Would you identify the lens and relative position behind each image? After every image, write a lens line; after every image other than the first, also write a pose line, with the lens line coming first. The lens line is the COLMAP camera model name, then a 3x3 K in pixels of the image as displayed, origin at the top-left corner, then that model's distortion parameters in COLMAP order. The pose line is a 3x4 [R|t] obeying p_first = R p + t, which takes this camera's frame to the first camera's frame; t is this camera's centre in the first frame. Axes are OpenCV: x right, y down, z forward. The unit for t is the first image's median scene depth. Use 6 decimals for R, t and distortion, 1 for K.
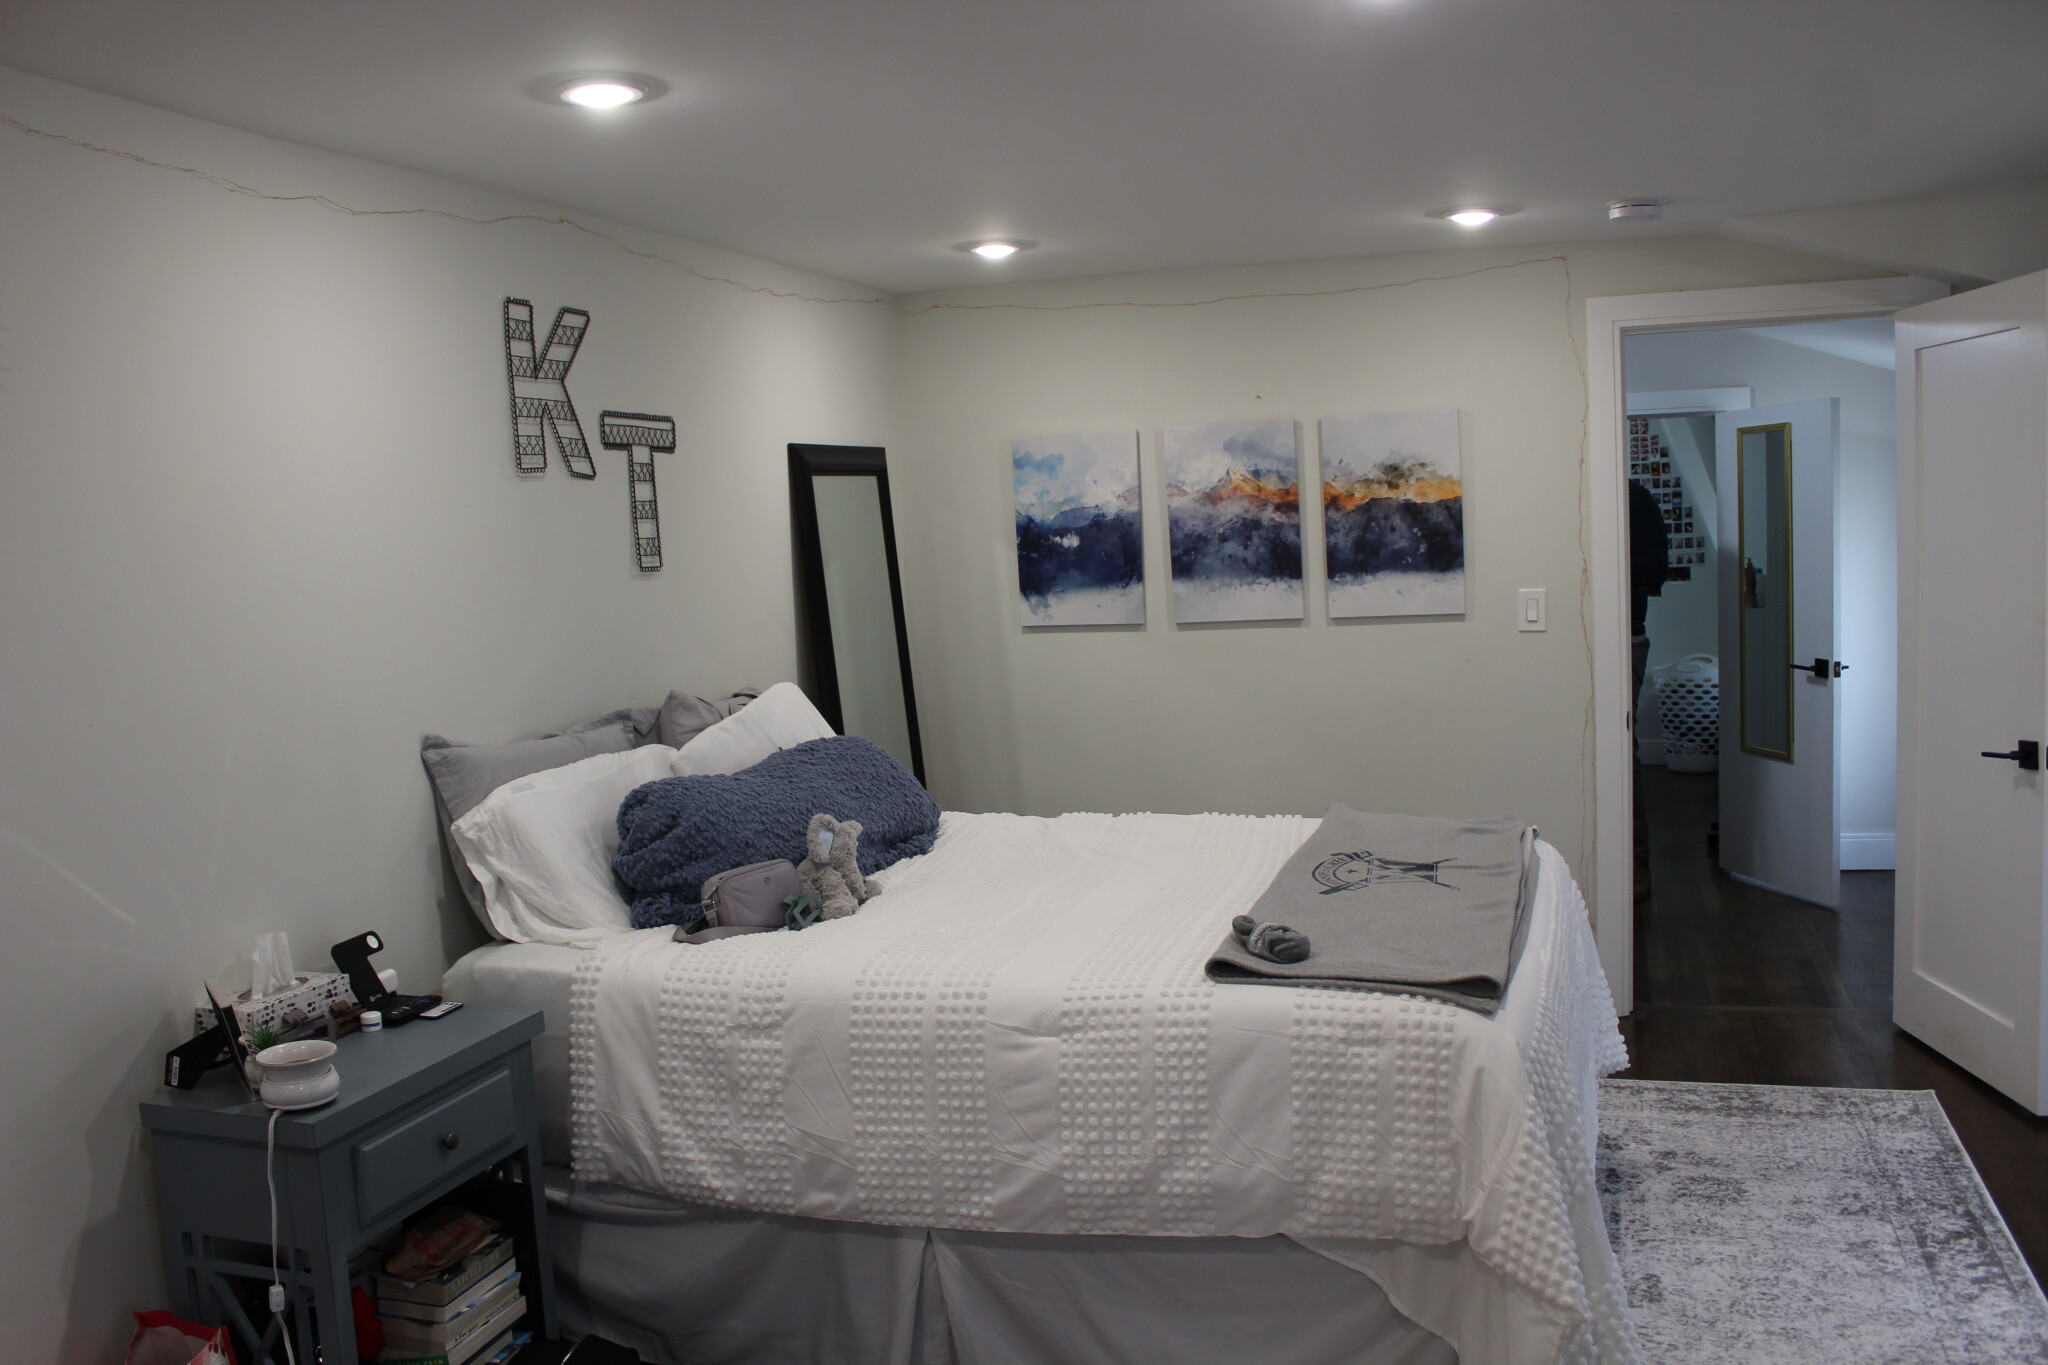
lens RADIAL K [[1687.4, 0, 1024.9], [0, 1687.4, 685.0], [0, 0, 1]] dist [-0.155090, 0.124767]
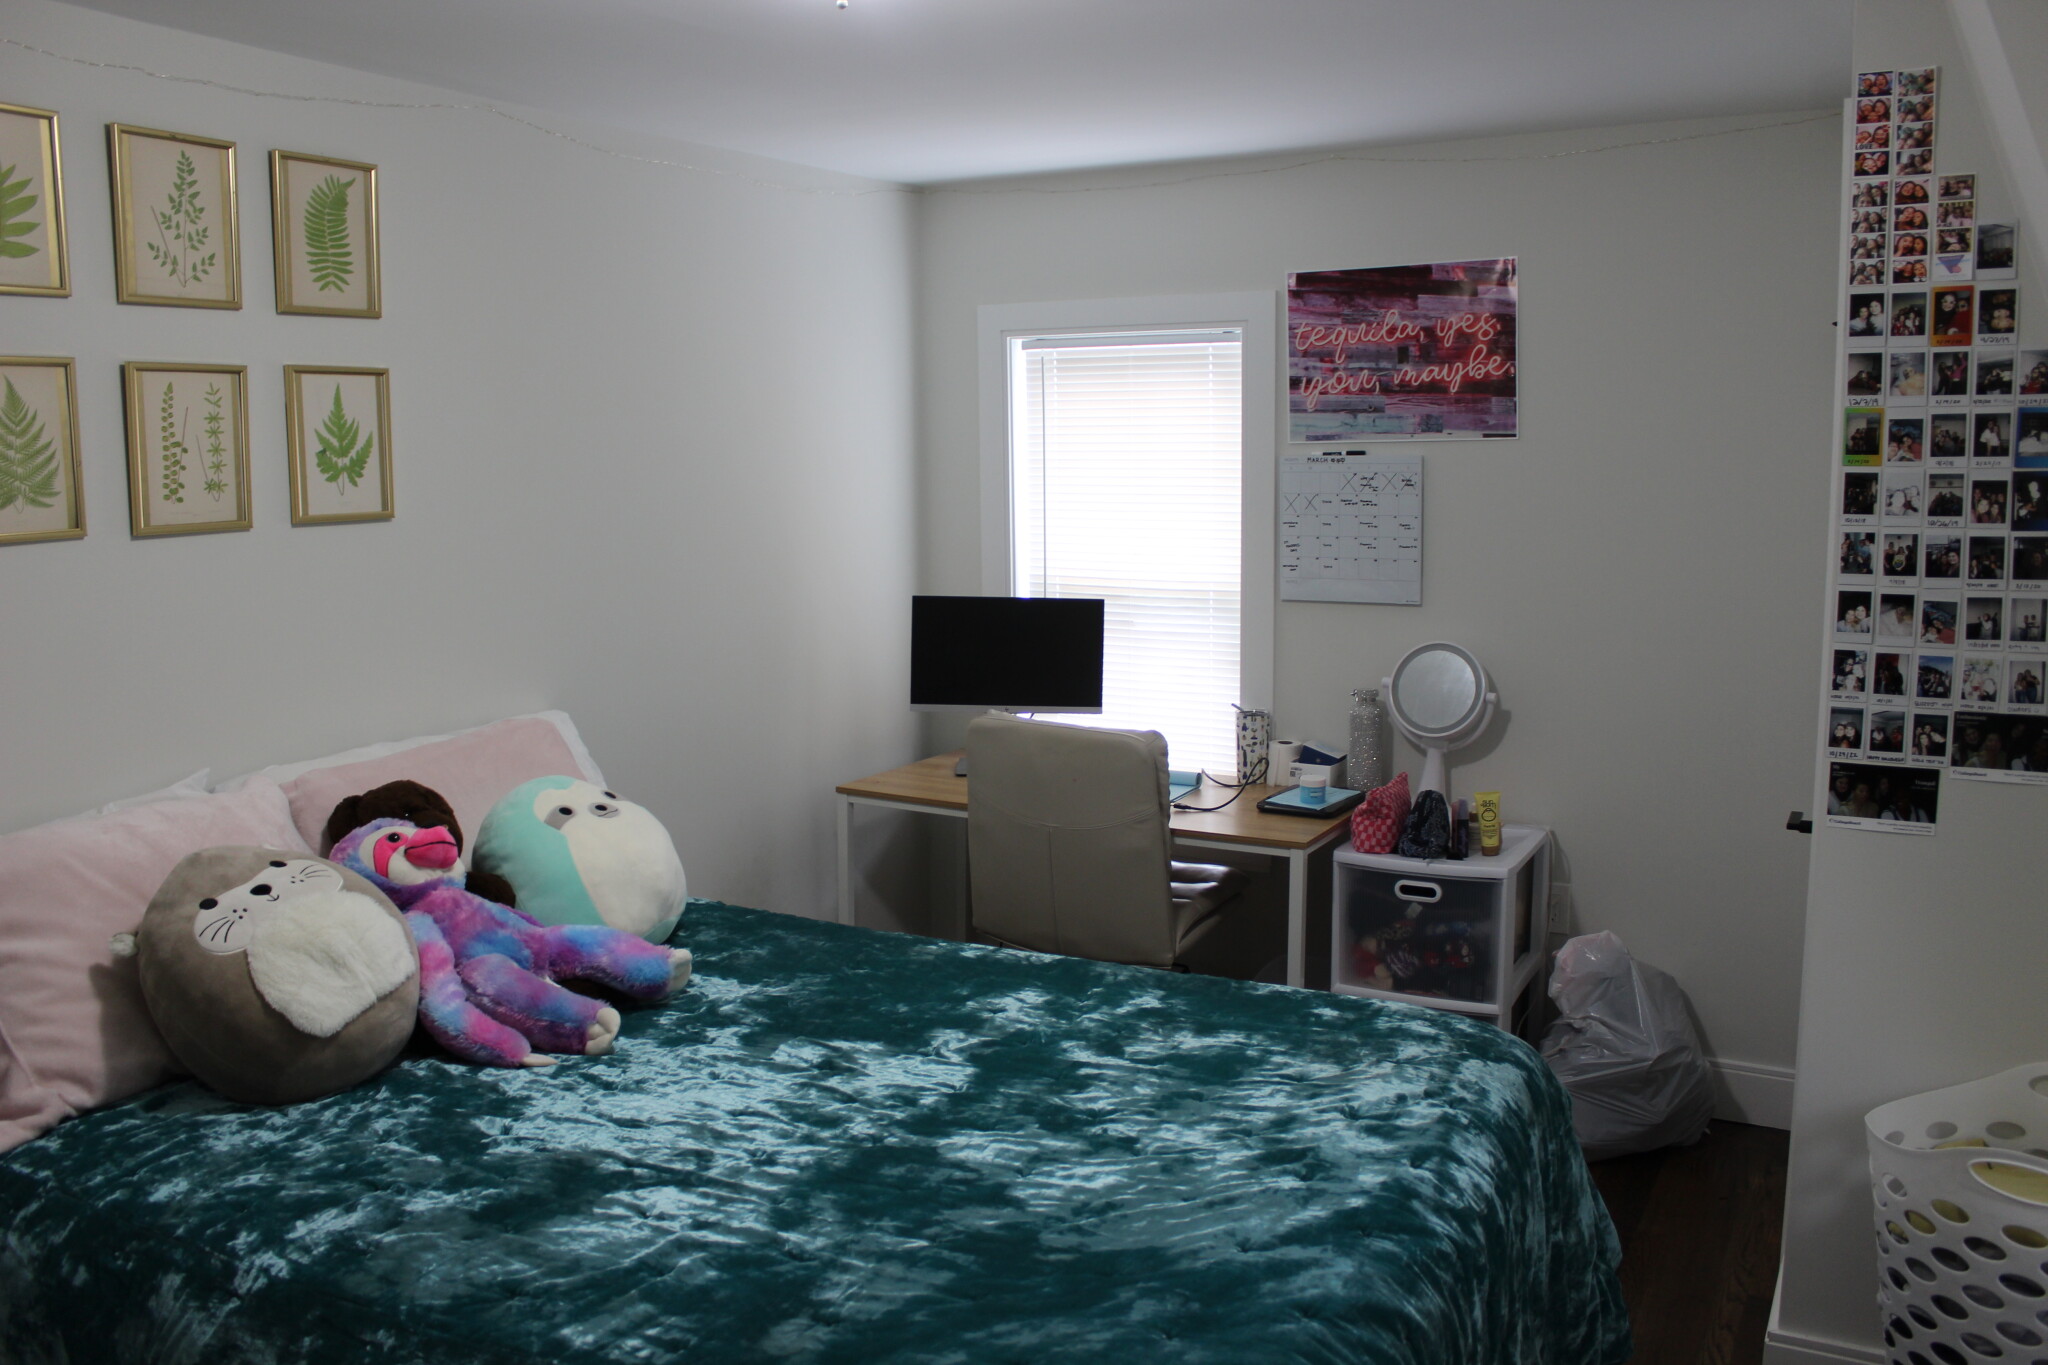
lens RADIAL K [[1687.4, 0, 1023.5], [0, 1687.4, 682.0], [0, 0, 1]] dist [-0.155090, 0.124767]
pose [[0.982543, 0.061547, -0.175558, 0.291624], [-0.054145, 0.997443, 0.046652, -0.079943], [0.177981, -0.036332, 0.983363, 0.735284]]
